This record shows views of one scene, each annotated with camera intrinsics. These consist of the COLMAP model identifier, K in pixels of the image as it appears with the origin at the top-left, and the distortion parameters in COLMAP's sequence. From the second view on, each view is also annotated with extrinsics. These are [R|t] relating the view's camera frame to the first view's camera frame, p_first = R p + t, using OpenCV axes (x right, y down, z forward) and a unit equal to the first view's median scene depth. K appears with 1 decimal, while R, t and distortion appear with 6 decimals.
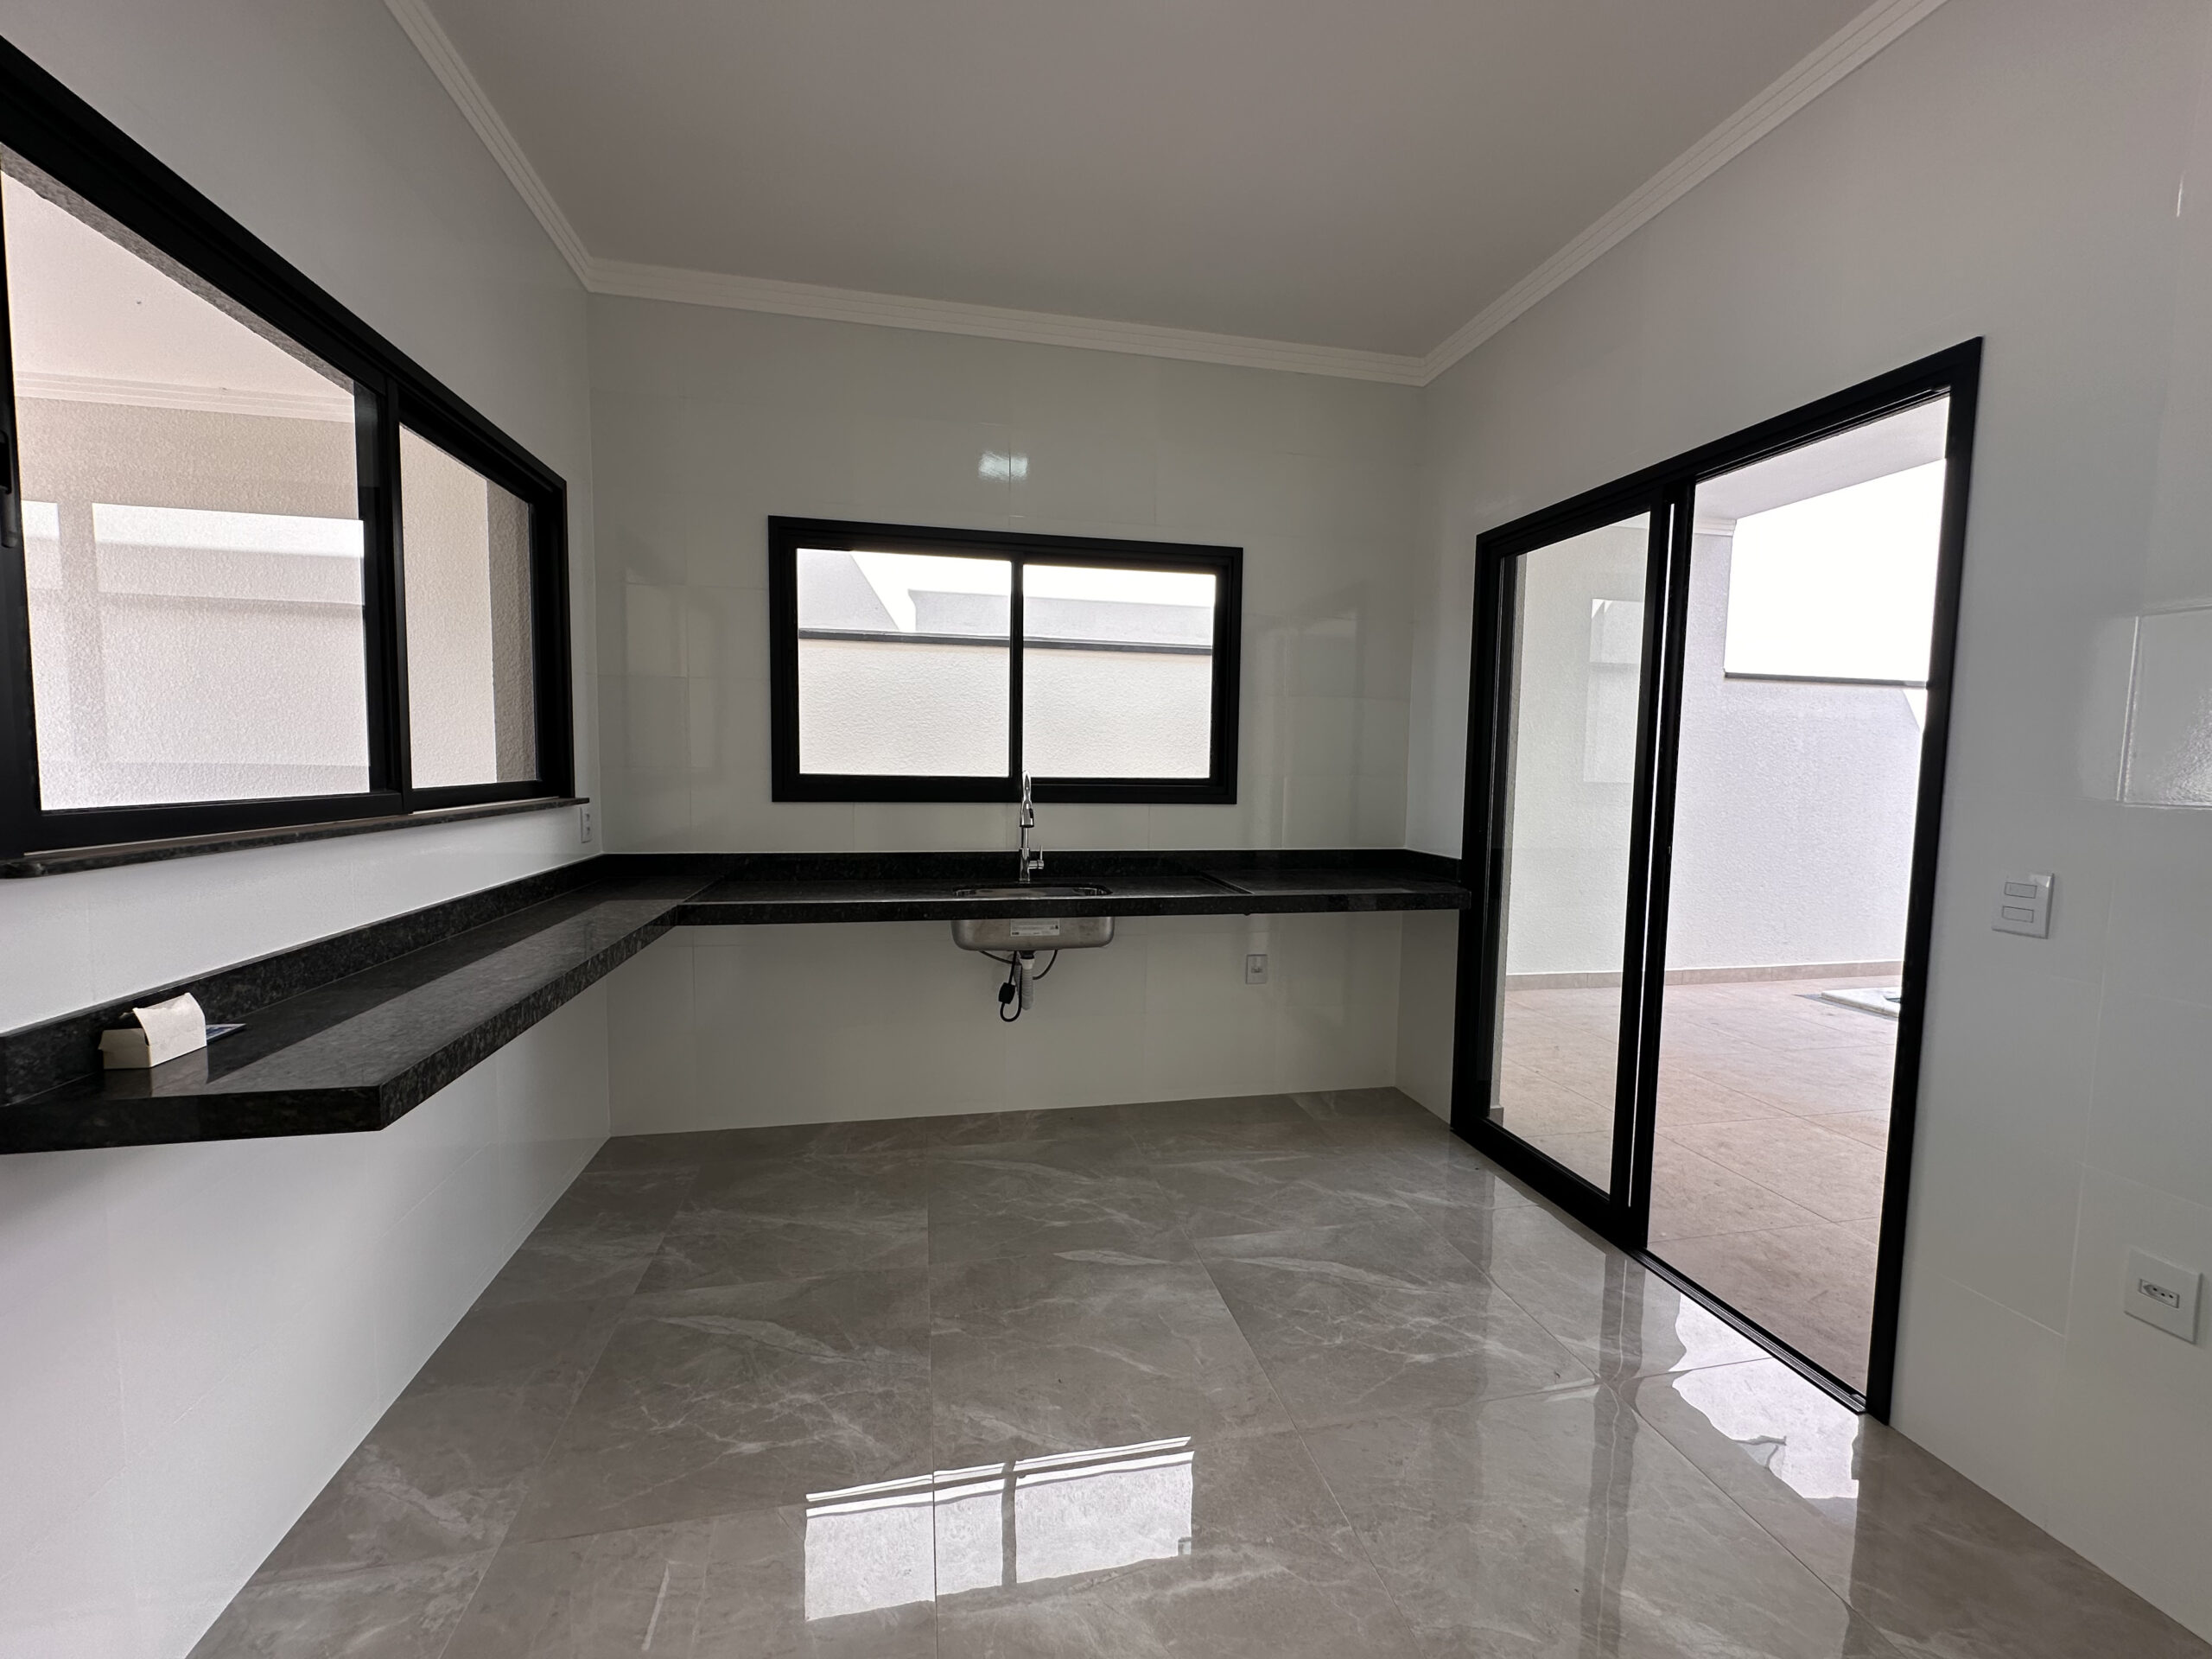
lens RADIAL K [[882.0, 0, 1106.0], [0, 882.0, 829.5], [0, 0, 1]] dist [0.001705, 0.000390]
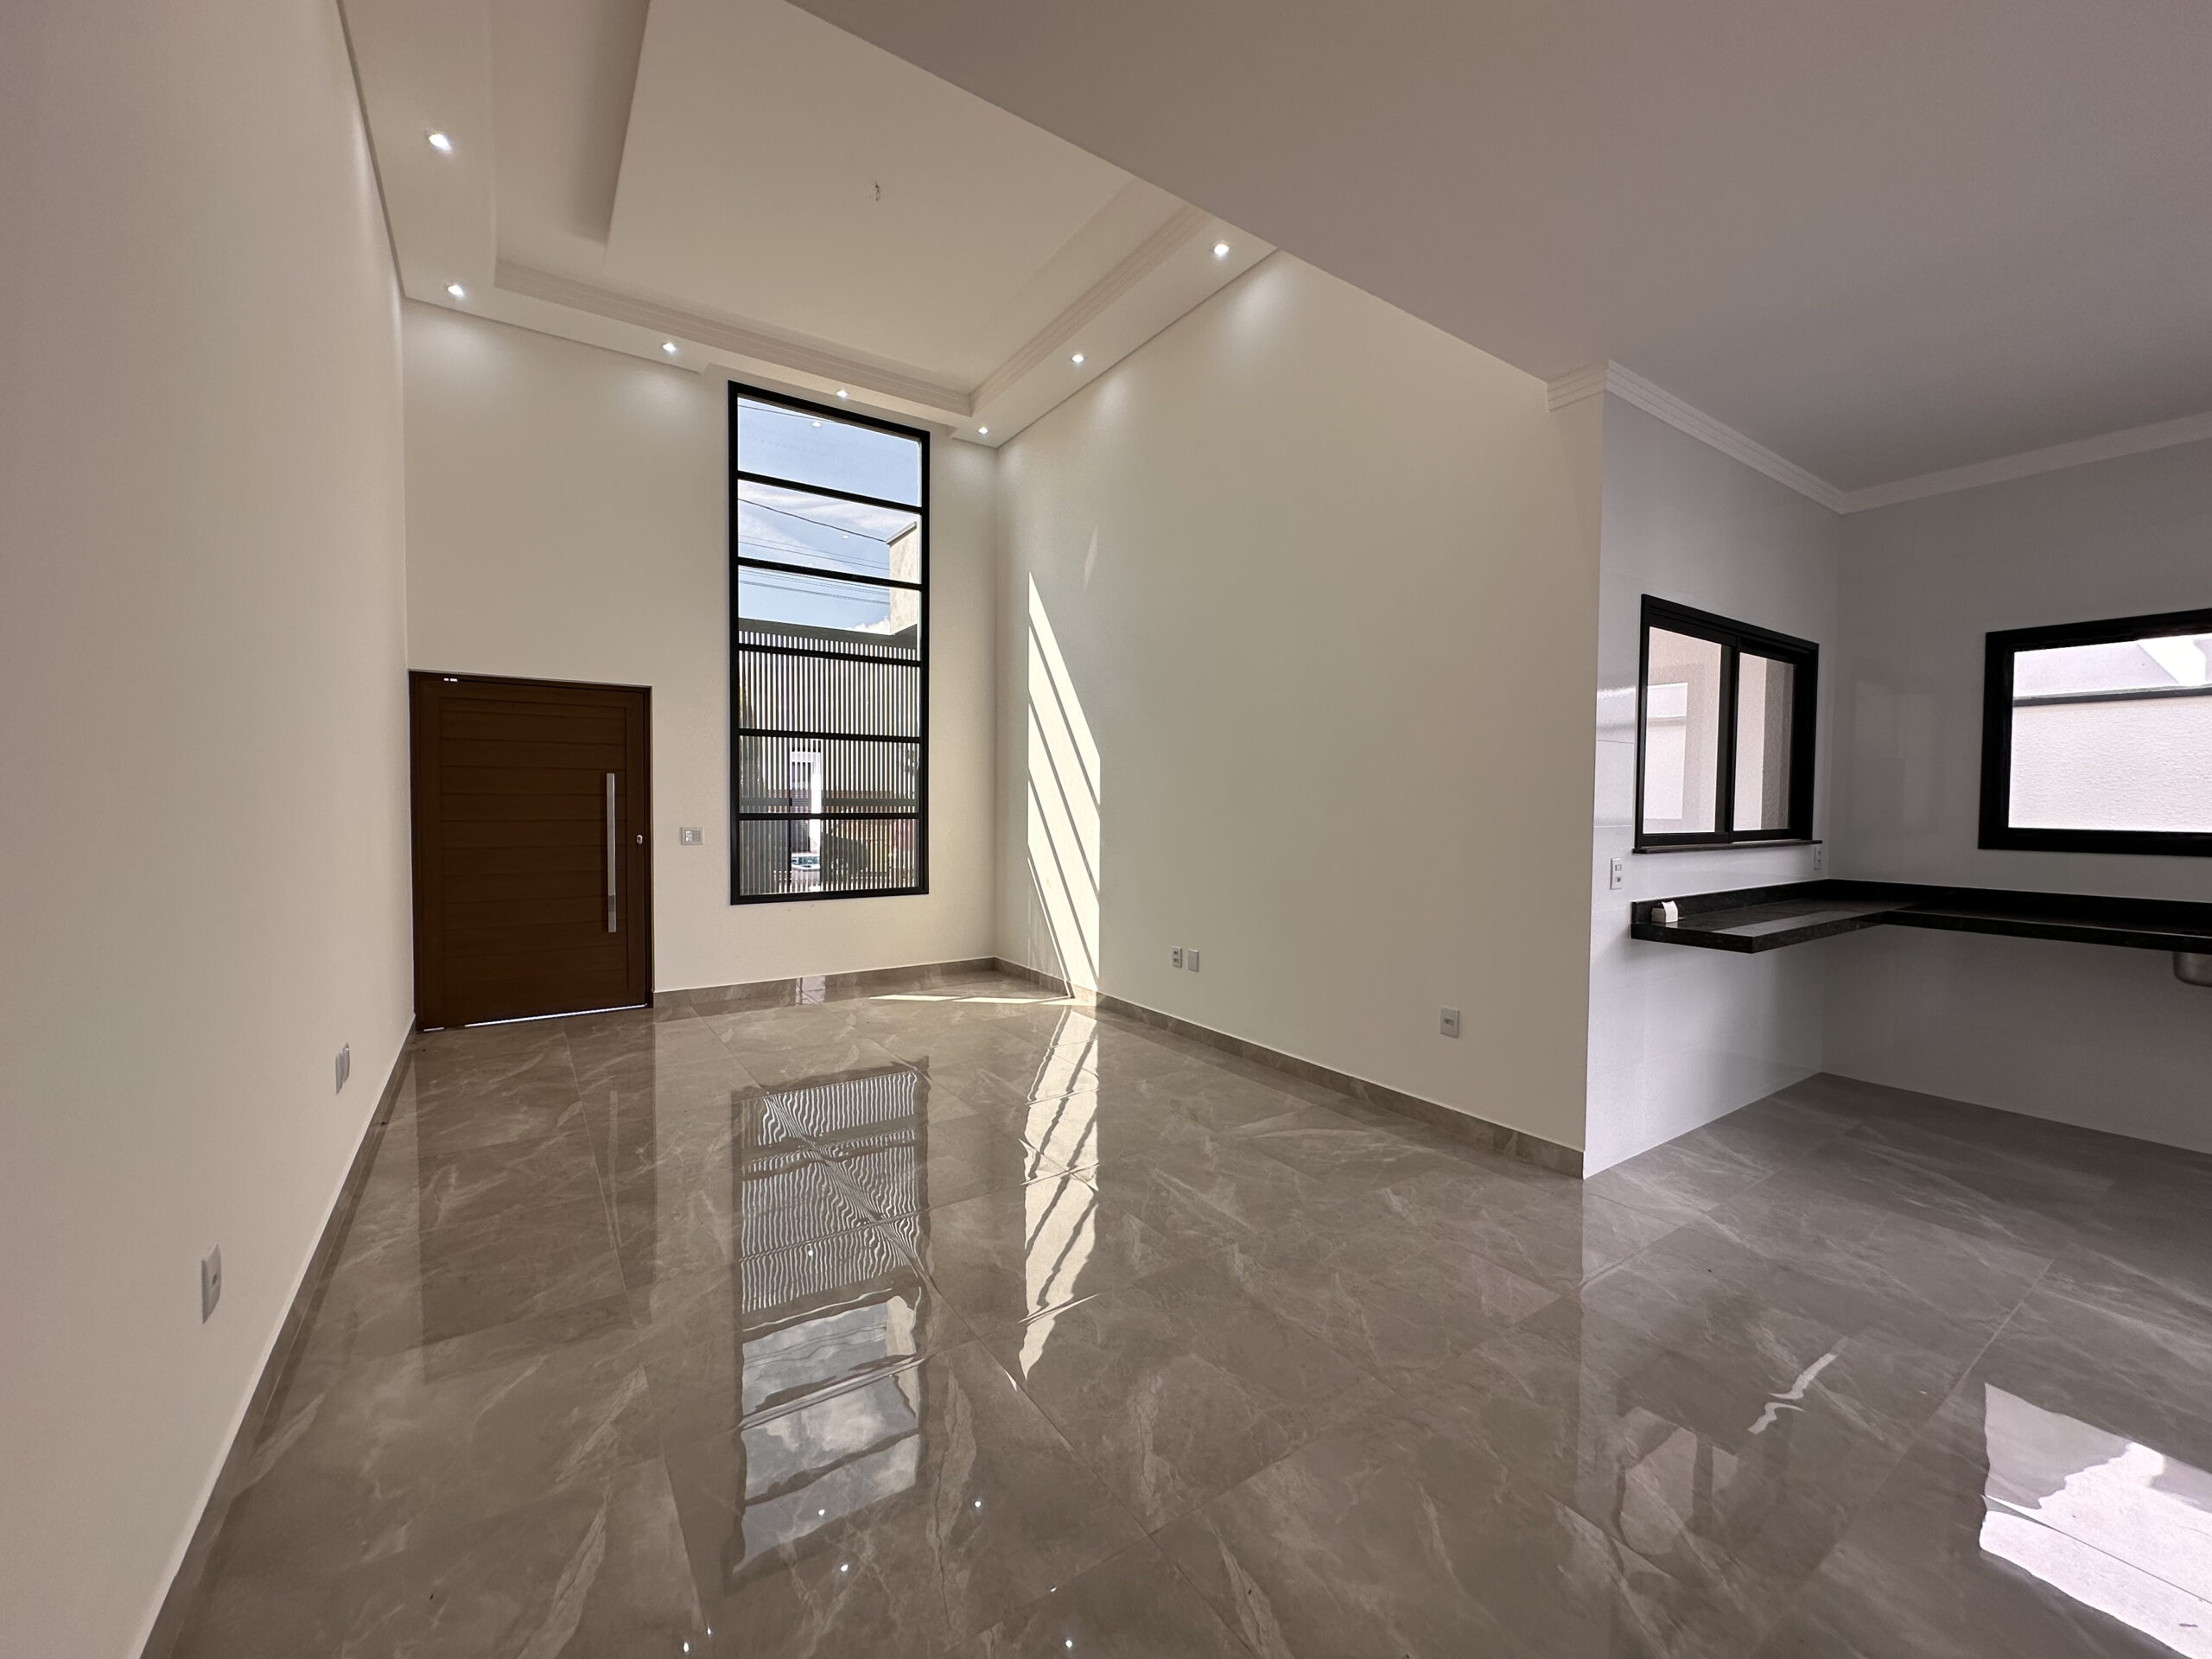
lens RADIAL K [[882.0, 0, 1106.0], [0, 882.0, 829.5], [0, 0, 1]] dist [0.001705, 0.000390]
pose [[0.380861, 0.014811, -0.924514, 0.437651], [-0.071293, 0.997365, -0.013392, 0.064704], [0.921880, 0.071012, 0.380913, -0.888600]]
